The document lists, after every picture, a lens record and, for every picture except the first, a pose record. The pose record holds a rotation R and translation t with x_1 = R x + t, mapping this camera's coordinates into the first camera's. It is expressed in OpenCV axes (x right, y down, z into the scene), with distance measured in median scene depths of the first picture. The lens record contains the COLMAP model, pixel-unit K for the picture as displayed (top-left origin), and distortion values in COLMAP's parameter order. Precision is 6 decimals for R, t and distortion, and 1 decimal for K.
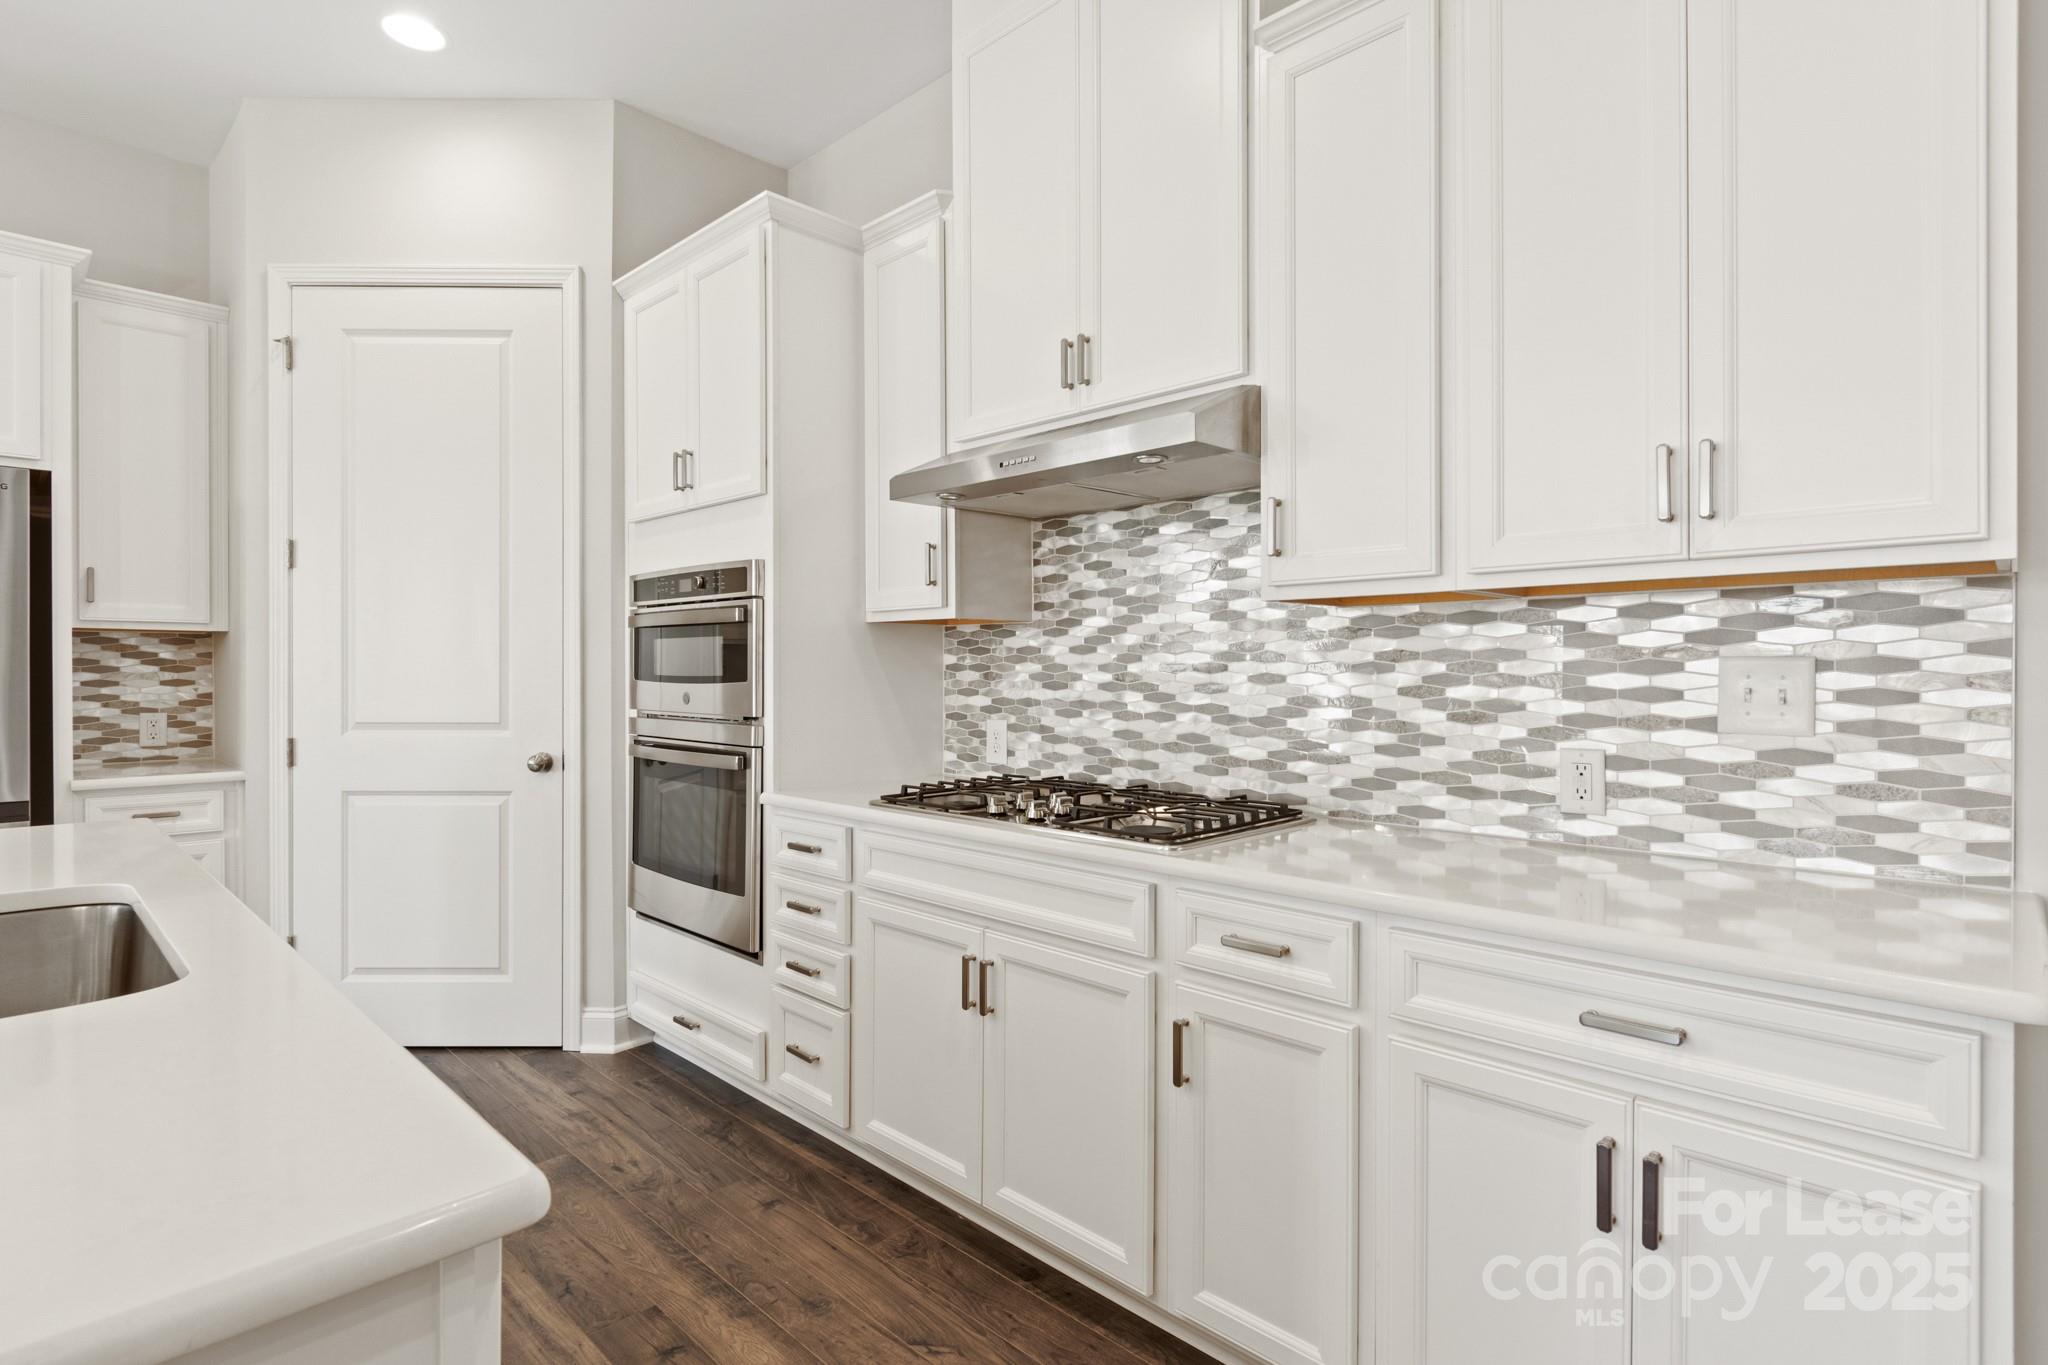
lens RADIAL K [[1002.8, 0, 1020.1], [0, 1002.8, 674.3], [0, 0, 1]] dist [-0.002719, -0.000747]
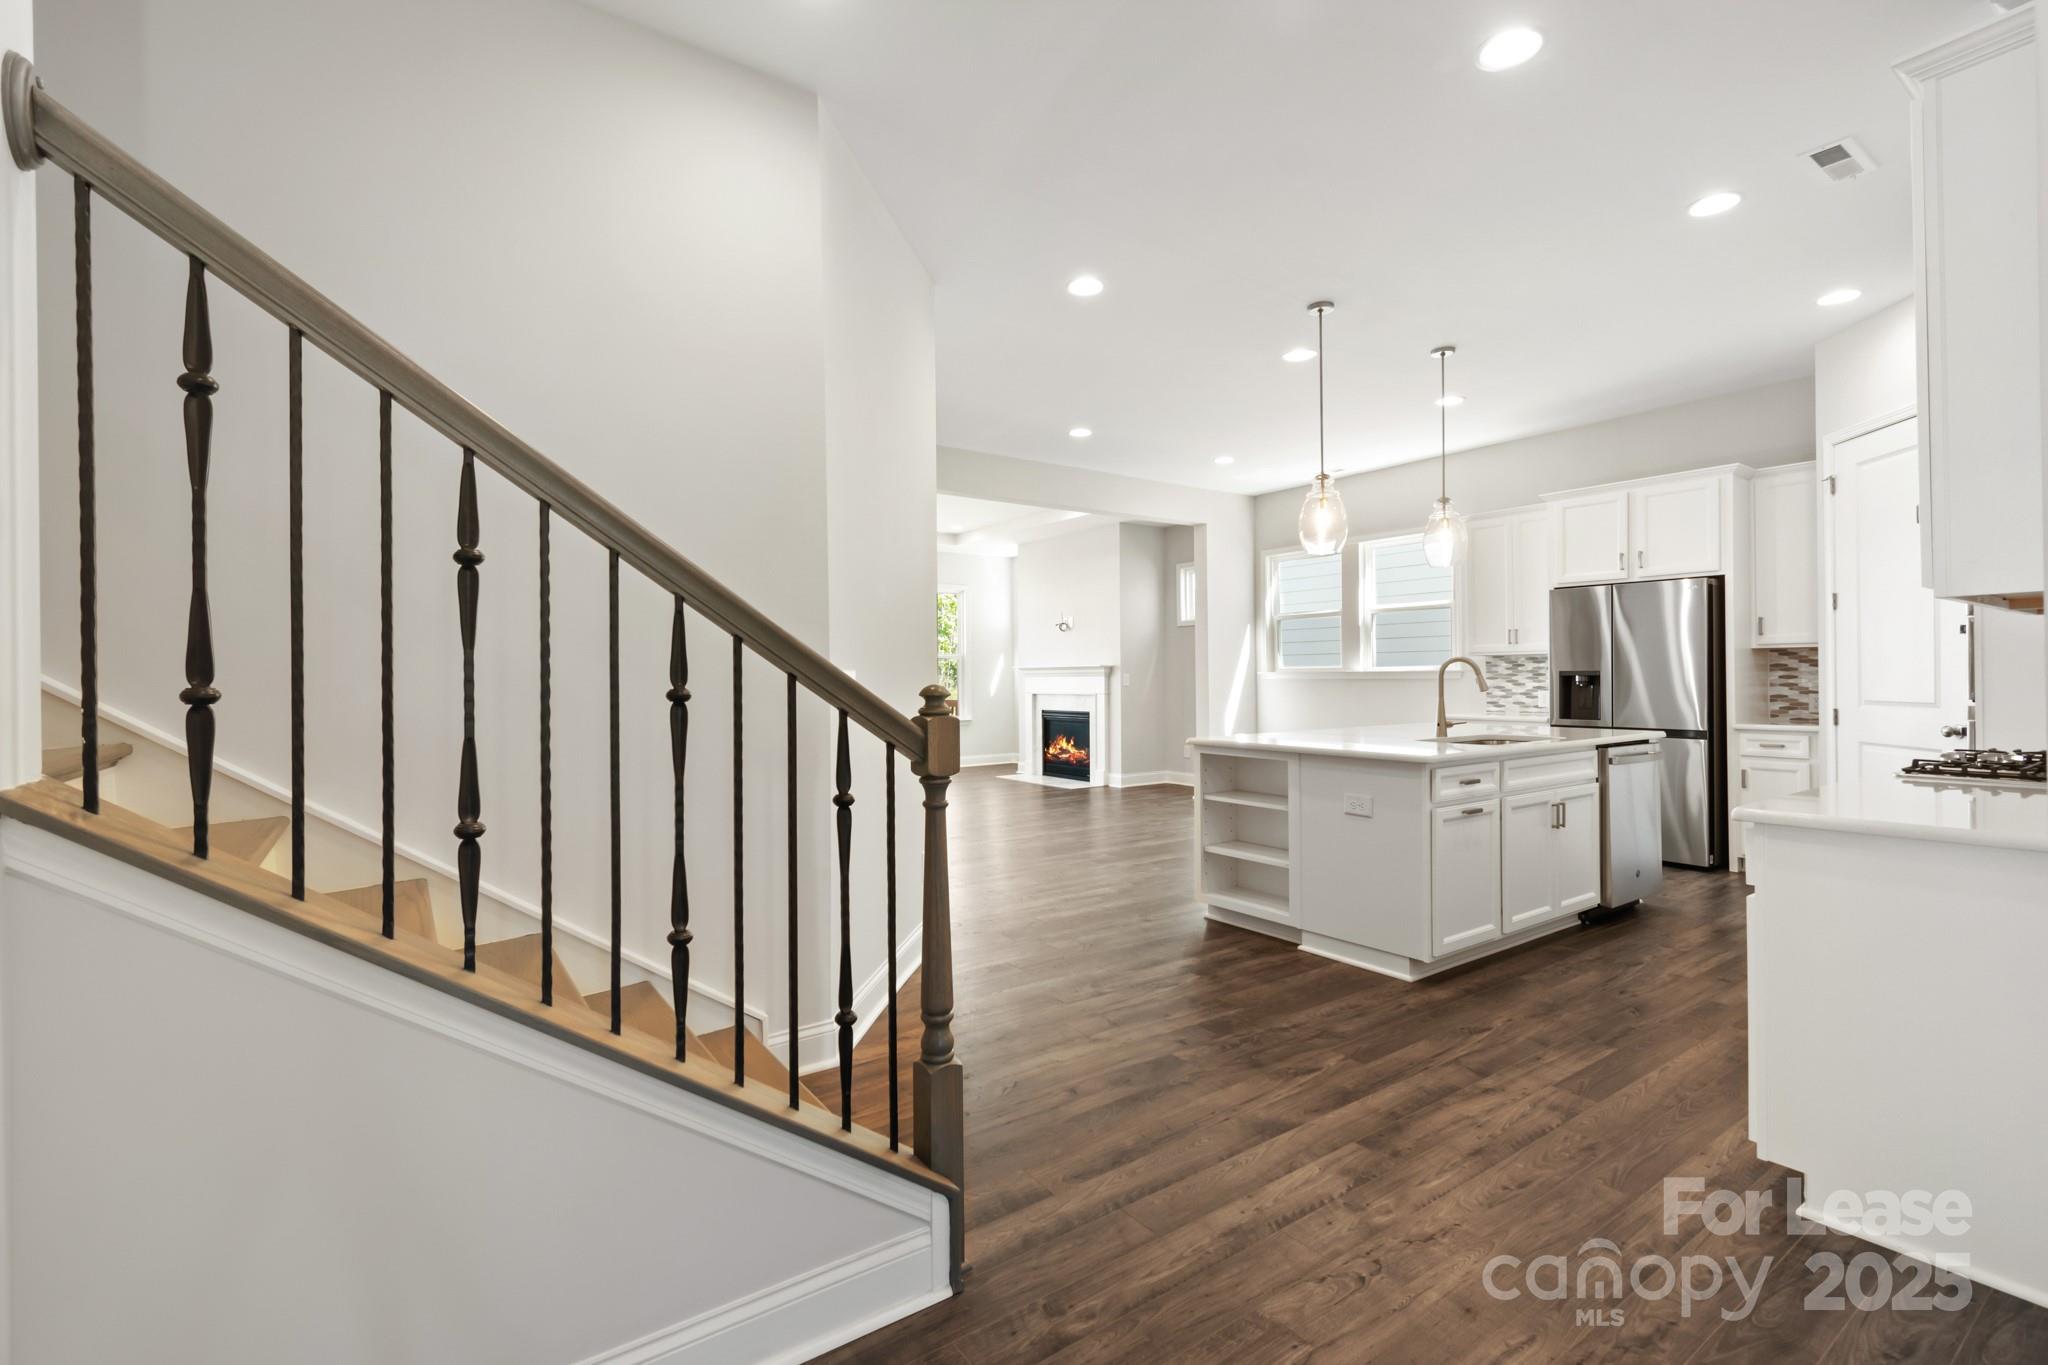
lens RADIAL K [[898.7, 0, 1030.5], [0, 898.7, 674.7], [0, 0, 1]] dist [0.001252, 0.000173]
pose [[-0.183304, -0.001760, -0.983055, 1.243829], [0.004583, 0.999986, -0.002644, 0.003976], [0.983046, -0.004990, -0.183294, -0.087680]]
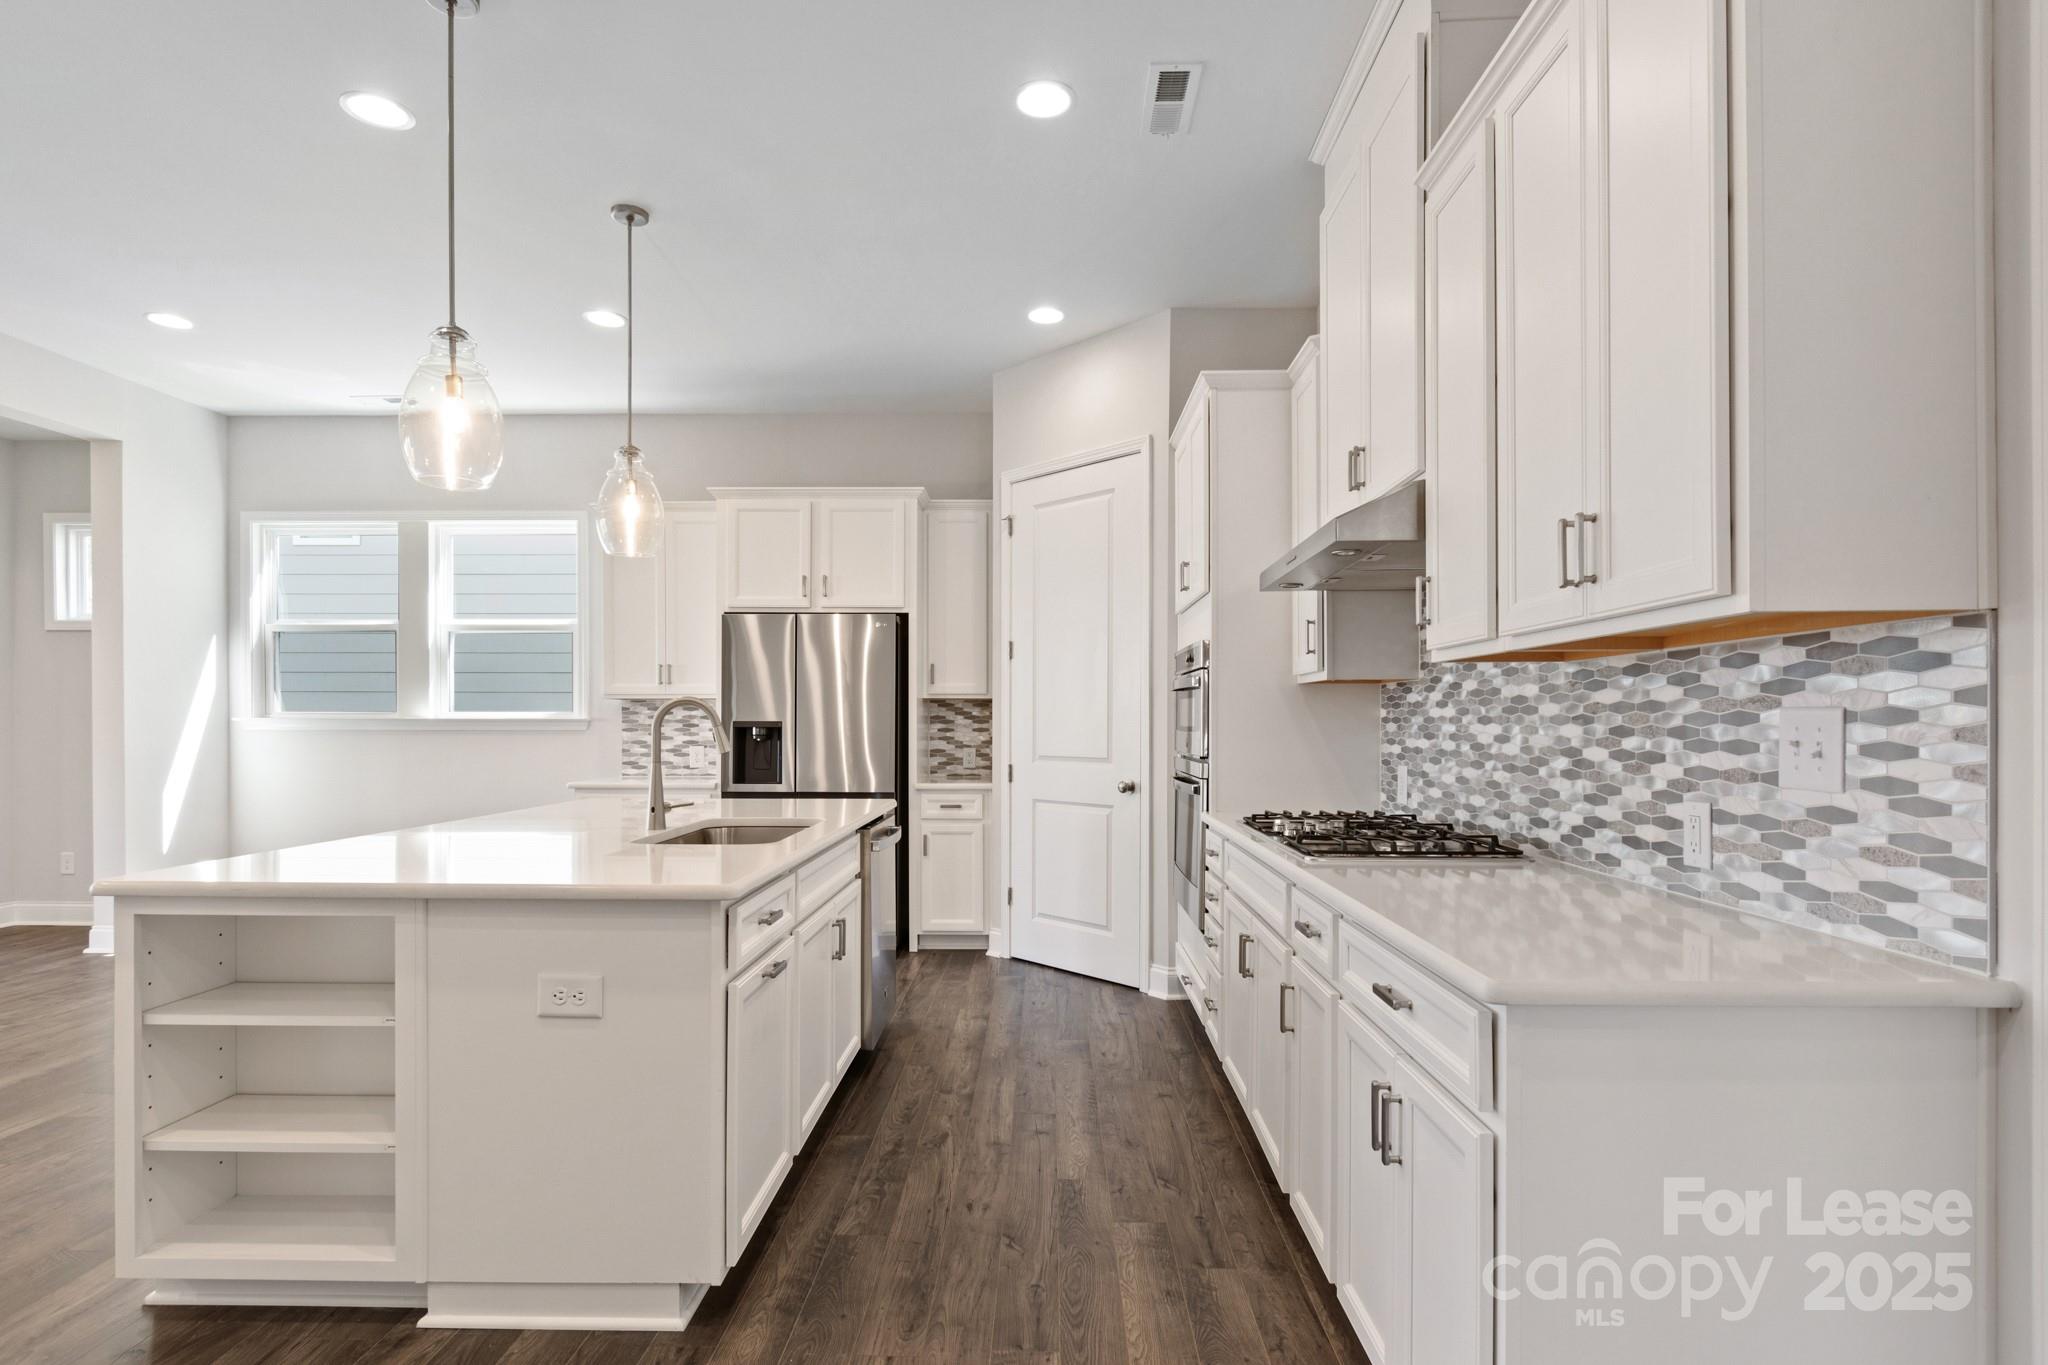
lens RADIAL K [[1015.7, 0, 1024.8], [0, 1015.7, 721.8], [0, 0, 1]] dist [-0.001461, -0.000605]
pose [[0.682371, -0.000212, -0.731006, 0.575620], [-0.003424, 0.999988, -0.003487, 0.000926], [0.730998, 0.004882, 0.682362, -0.116633]]
